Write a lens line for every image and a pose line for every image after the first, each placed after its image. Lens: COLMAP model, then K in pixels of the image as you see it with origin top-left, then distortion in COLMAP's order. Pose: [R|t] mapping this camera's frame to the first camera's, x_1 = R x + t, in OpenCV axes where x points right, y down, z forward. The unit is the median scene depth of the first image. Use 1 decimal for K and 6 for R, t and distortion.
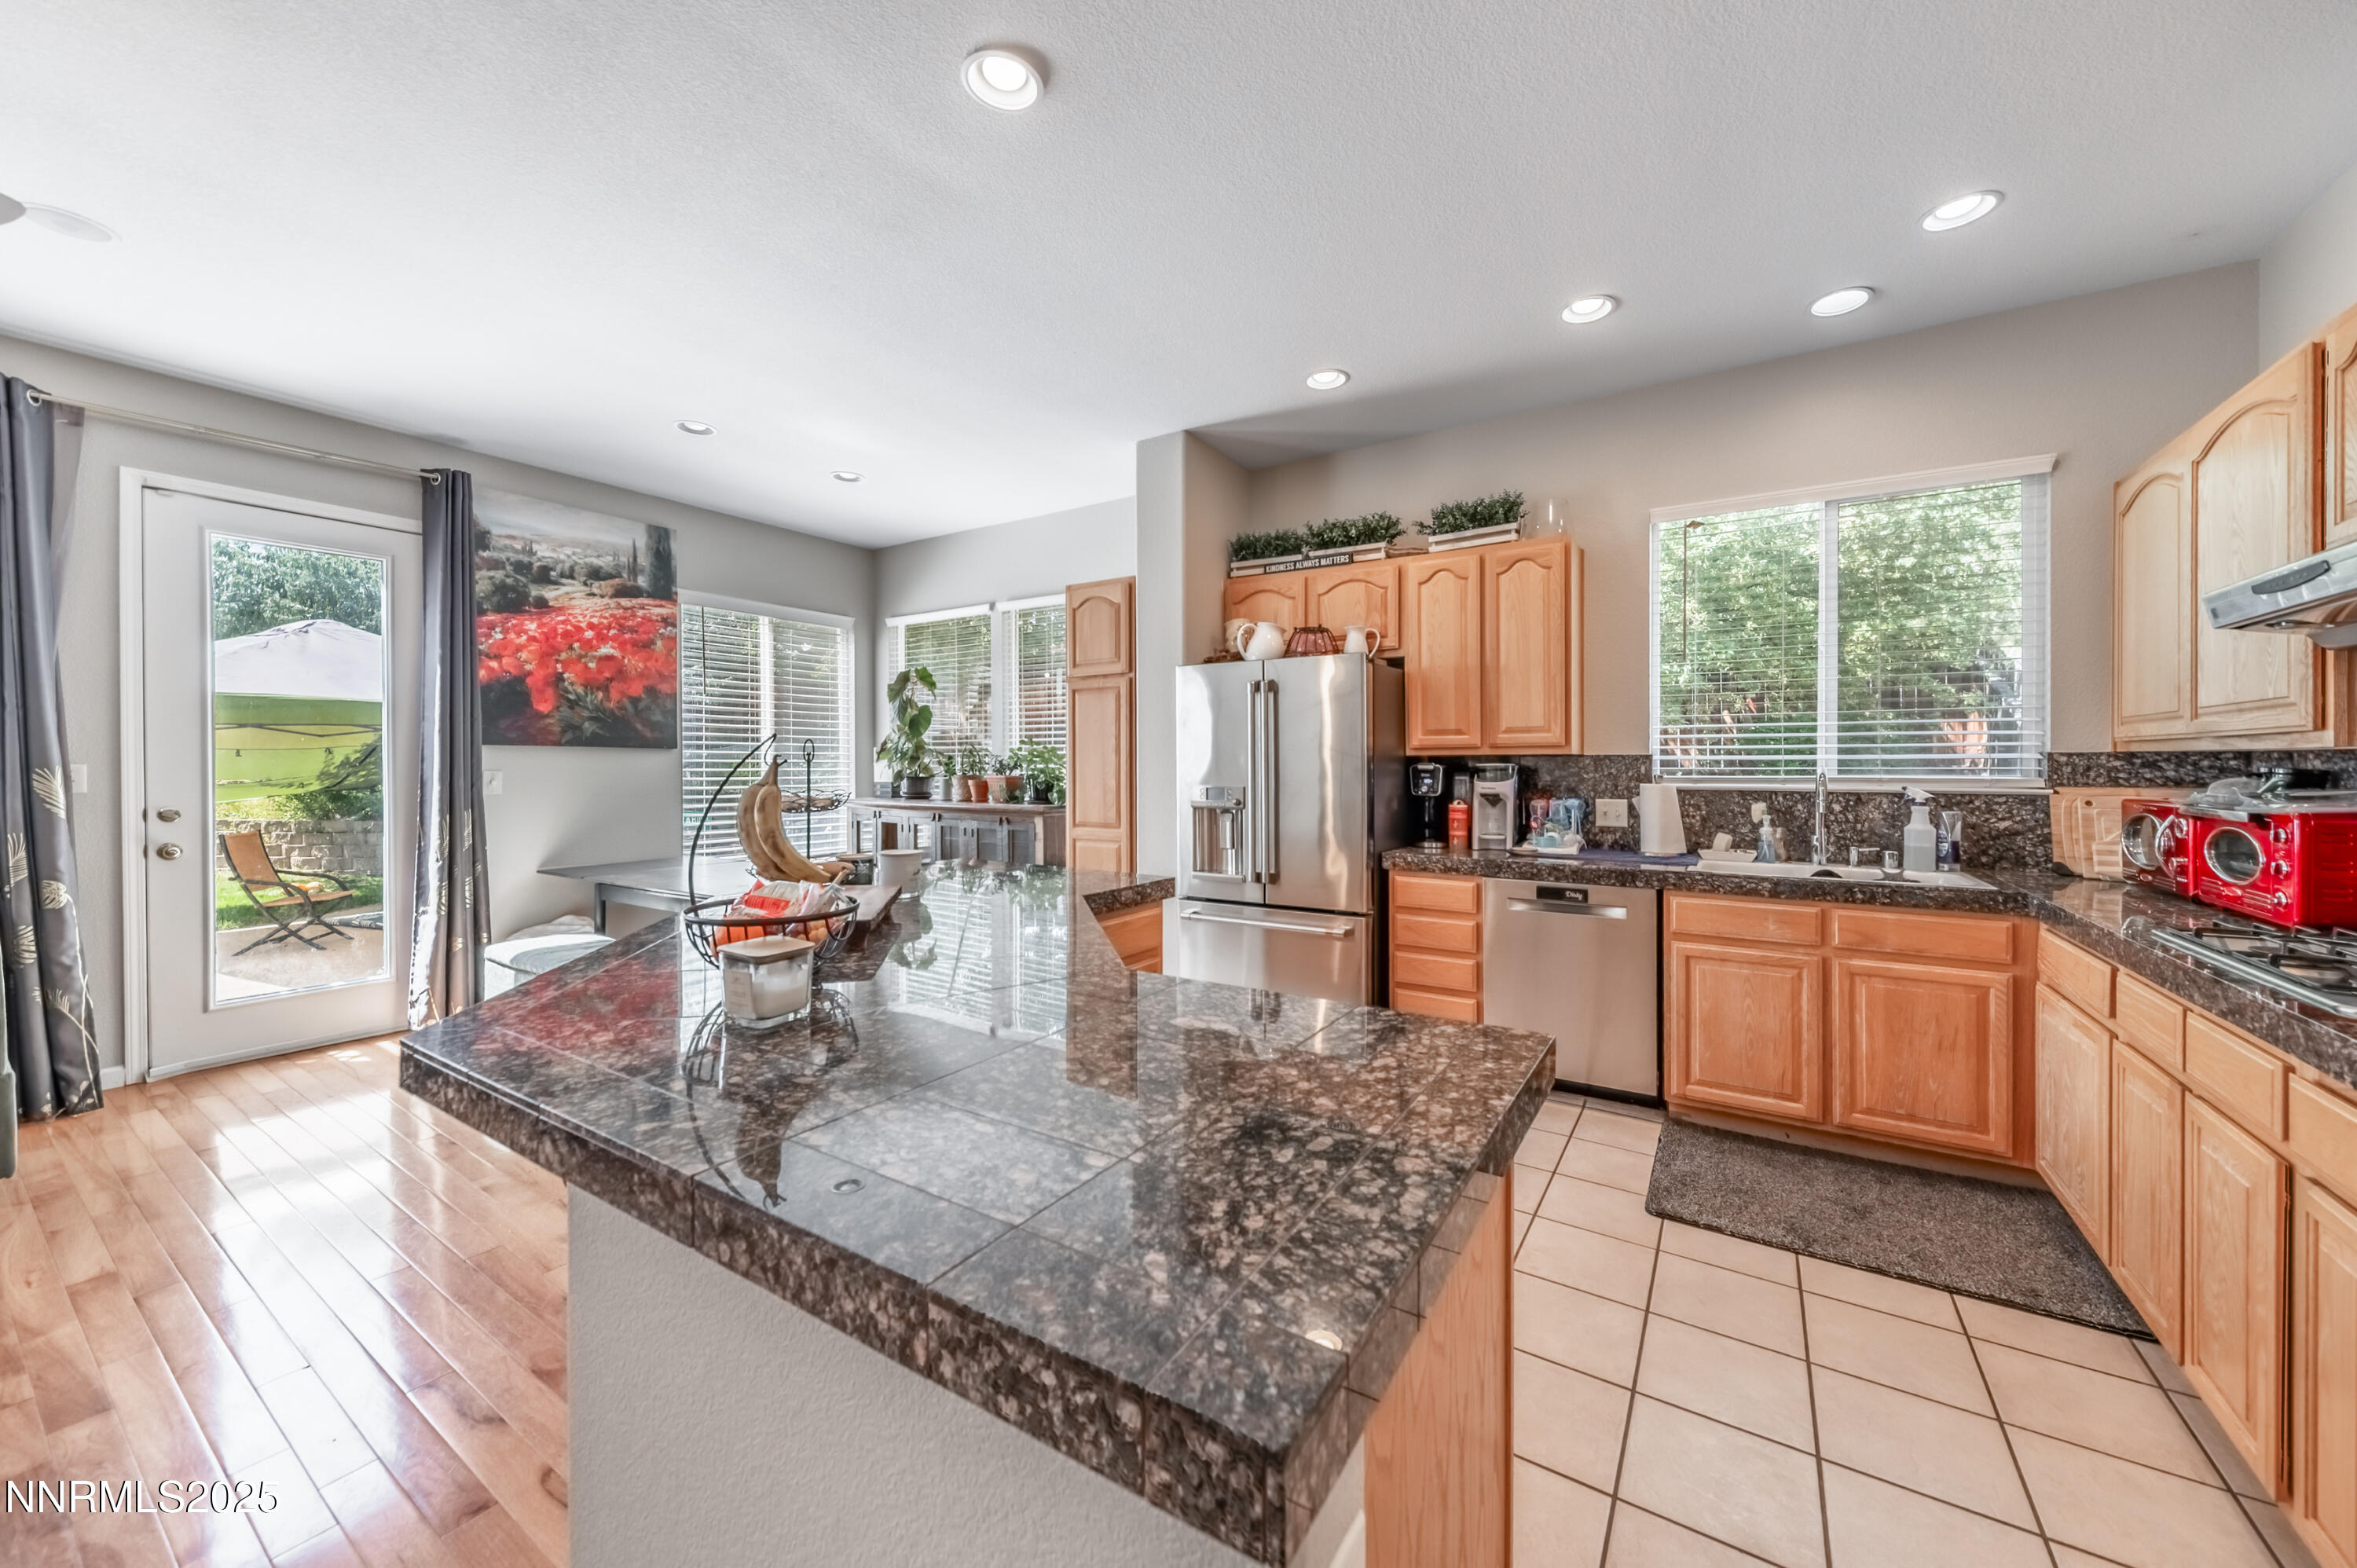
lens RADIAL K [[836.8, 0, 1181.3], [0, 836.8, 769.3], [0, 0, 1]] dist [0.040053, -0.012007]
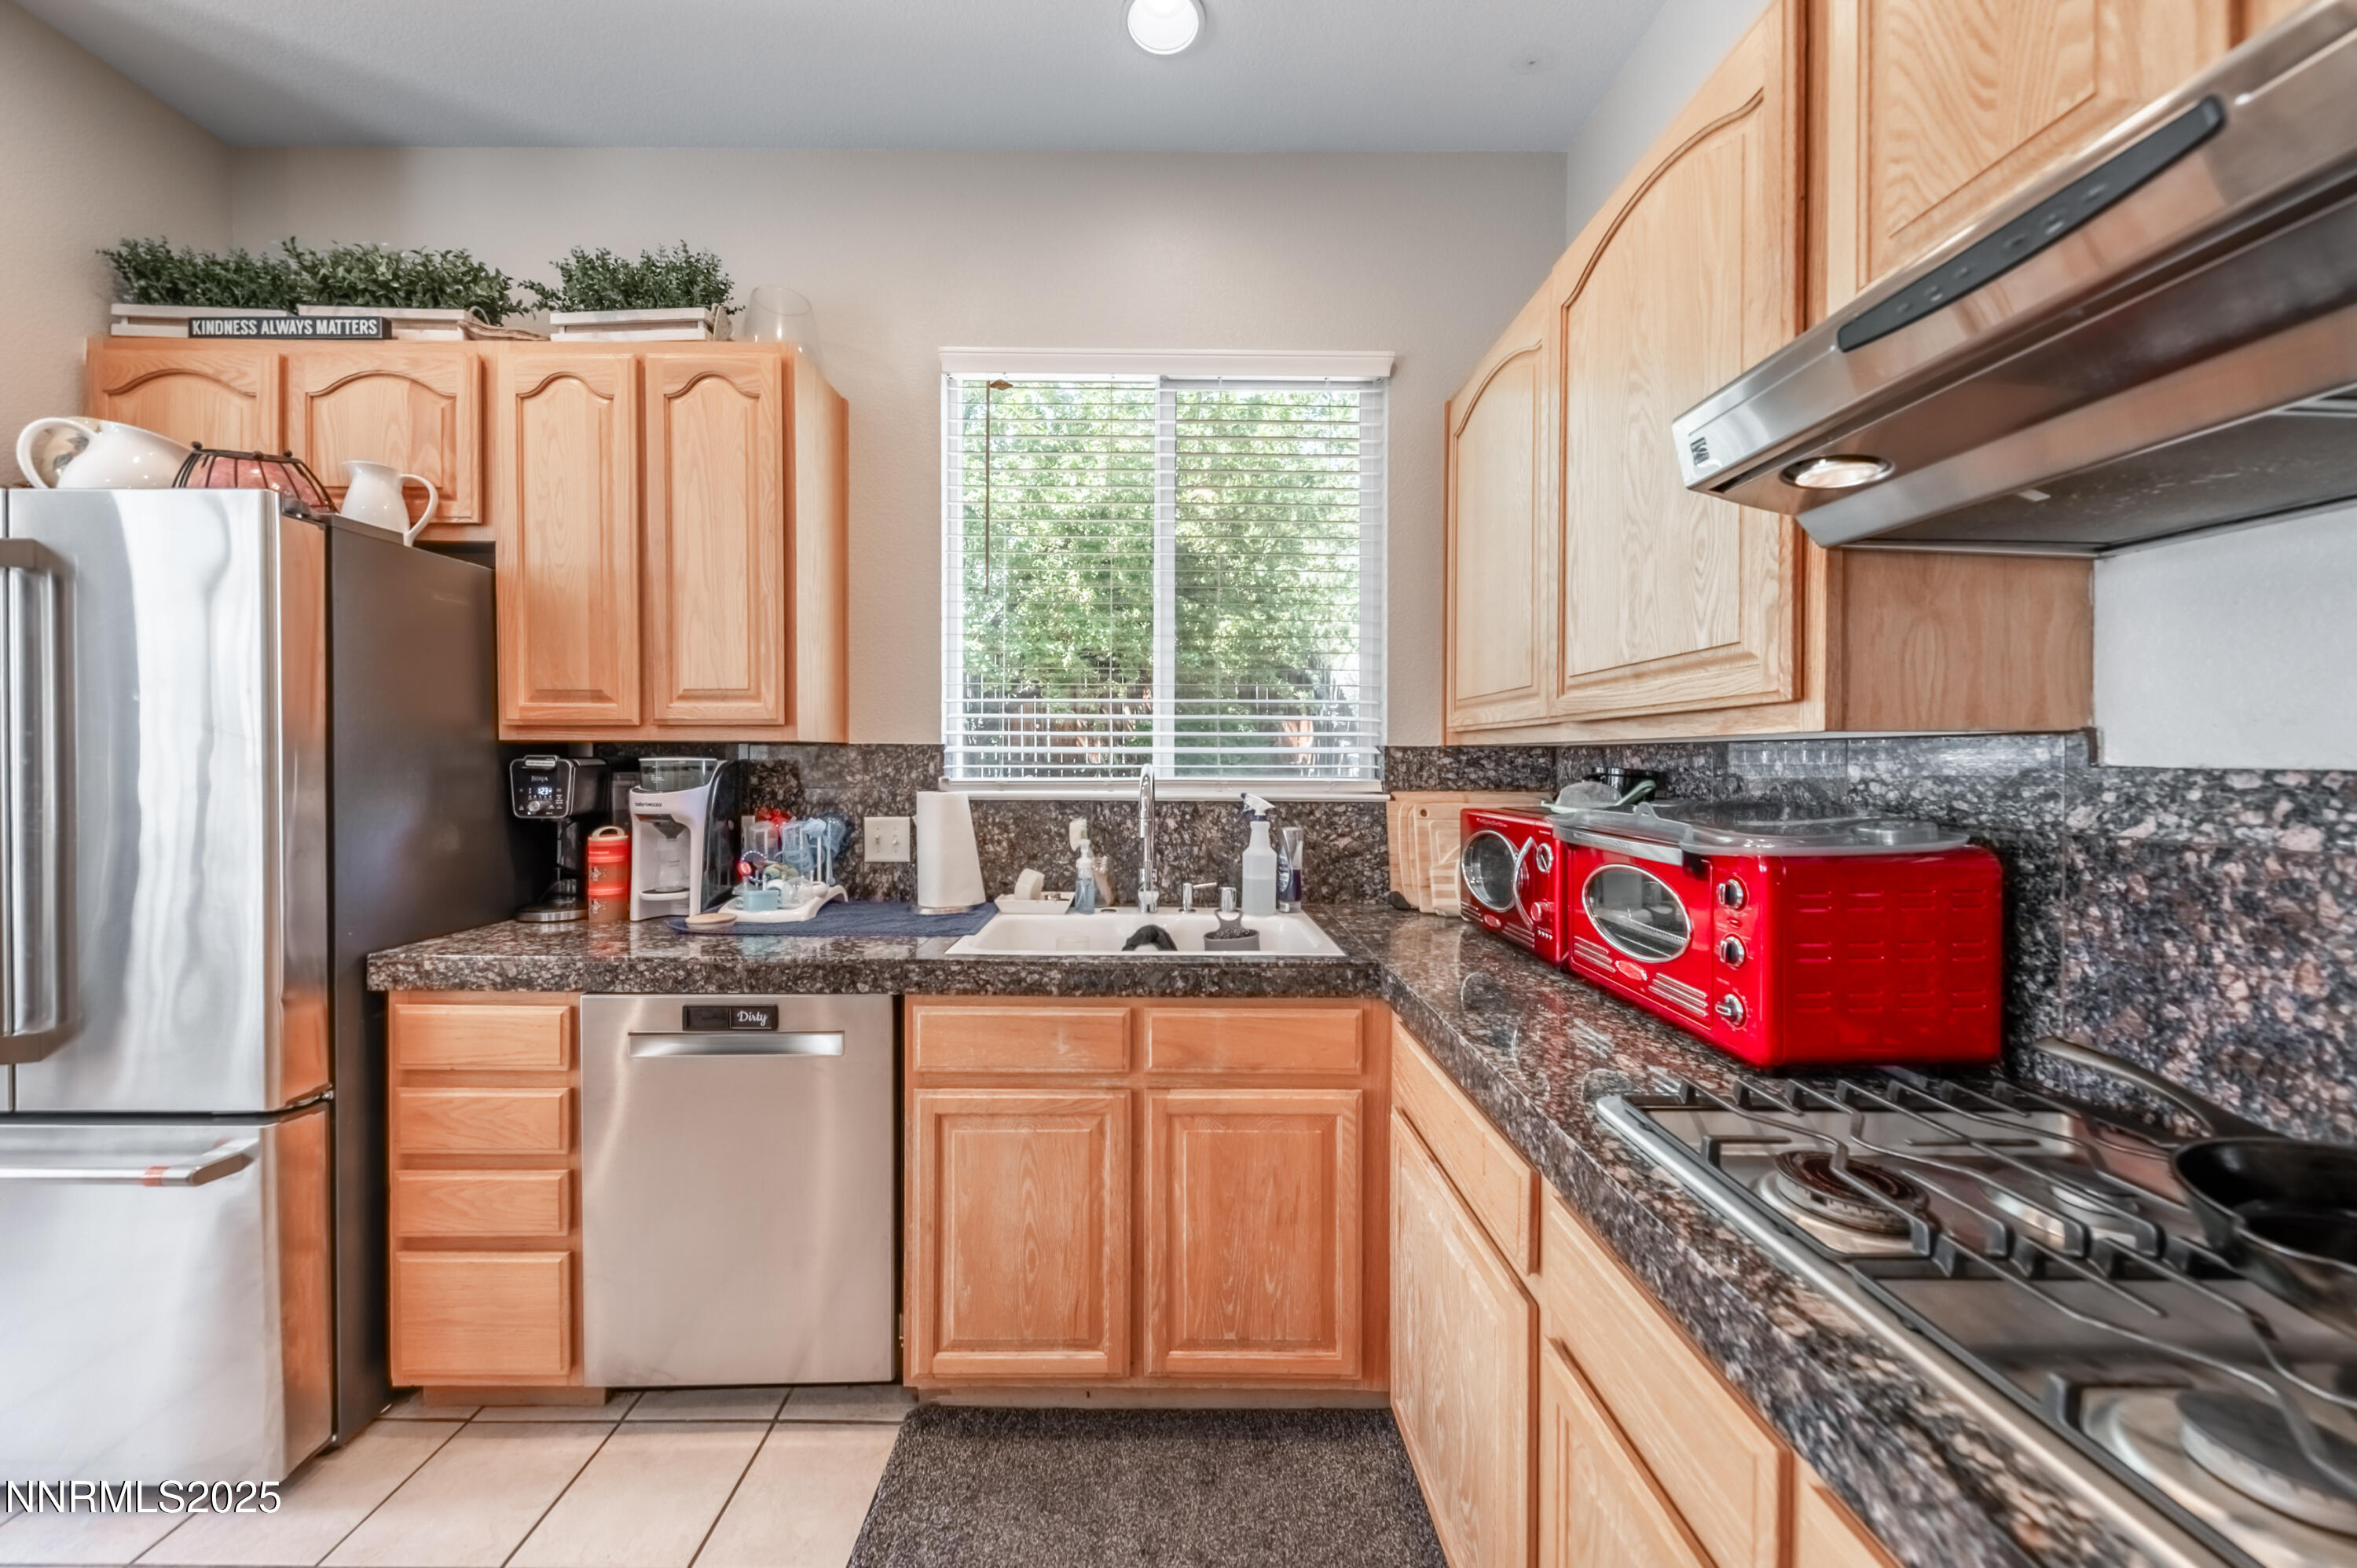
lens RADIAL K [[836.8, 0, 1181.3], [0, 836.8, 769.3], [0, 0, 1]] dist [0.040053, -0.012007]
pose [[0.823238, -0.002844, 0.567689, 0.419821], [-0.000510, 0.999983, 0.005748, -0.003005], [-0.567695, -0.005021, 0.823223, 0.471305]]
